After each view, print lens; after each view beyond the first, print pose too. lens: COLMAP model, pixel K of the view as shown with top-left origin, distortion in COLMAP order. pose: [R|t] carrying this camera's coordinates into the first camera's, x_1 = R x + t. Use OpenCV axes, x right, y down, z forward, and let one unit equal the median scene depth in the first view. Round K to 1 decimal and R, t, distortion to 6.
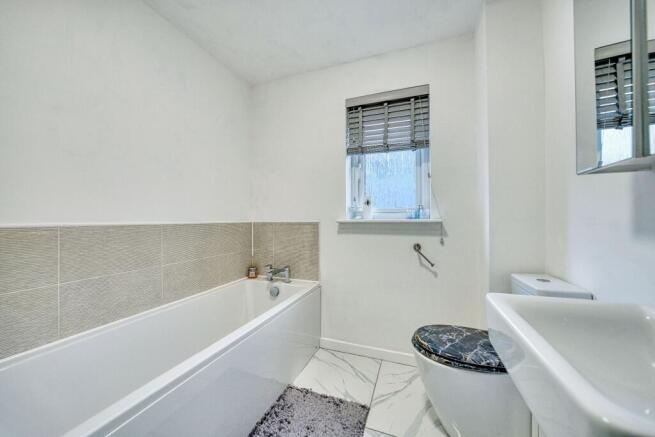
lens RADIAL K [[233.0, 0, 327.2], [0, 233.0, 213.9], [0, 0, 1]] dist [-0.024856, 0.006781]
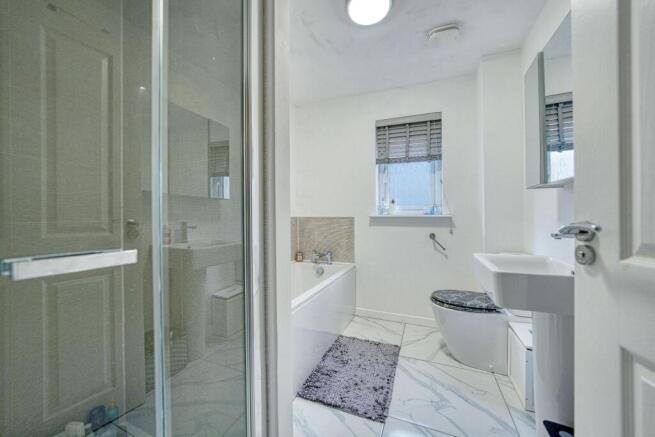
lens RADIAL K [[251.1, 0, 326.0], [0, 251.1, 208.6], [0, 0, 1]] dist [-0.001295, -0.000040]
pose [[0.999932, 0.002600, -0.011344, -0.184551], [-0.002687, 0.999967, -0.007649, 0.000080], [0.011323, 0.007679, 0.999906, -0.401000]]
